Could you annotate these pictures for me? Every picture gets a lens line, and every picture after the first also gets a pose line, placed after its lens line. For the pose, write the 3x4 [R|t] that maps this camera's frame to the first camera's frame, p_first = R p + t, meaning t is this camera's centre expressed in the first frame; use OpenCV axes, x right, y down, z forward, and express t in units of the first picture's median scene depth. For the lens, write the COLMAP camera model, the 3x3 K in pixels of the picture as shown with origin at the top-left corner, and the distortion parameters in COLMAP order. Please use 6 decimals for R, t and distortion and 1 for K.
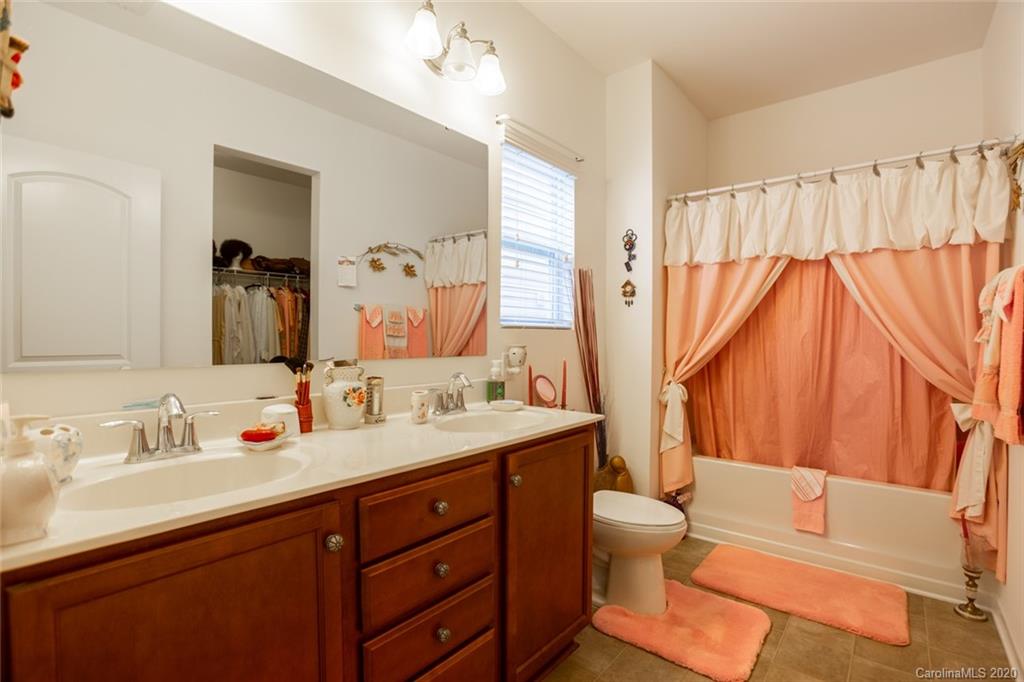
lens RADIAL K [[481.6, 0, 511.2], [0, 481.6, 344.2], [0, 0, 1]] dist [-0.036566, 0.005150]
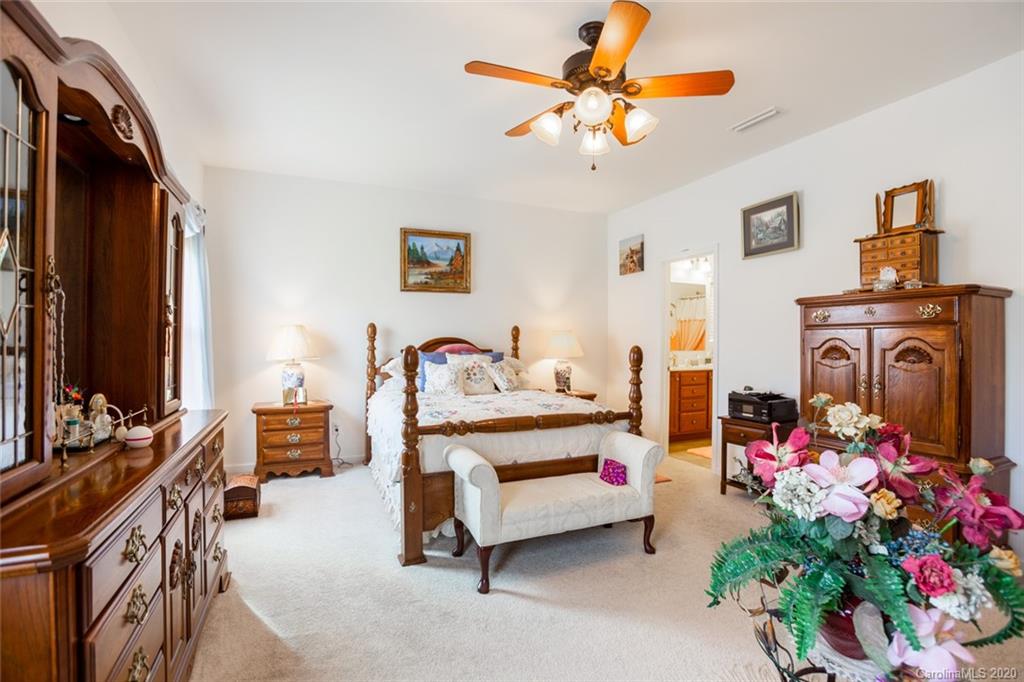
lens RADIAL K [[499.9, 0, 507.5], [0, 499.9, 338.5], [0, 0, 1]] dist [-0.002153, -0.000010]
pose [[0.904258, 0.000432, -0.426986, 0.170400], [-0.005882, 0.999917, -0.011445, -0.013053], [0.426946, 0.012861, 0.904186, -2.449470]]
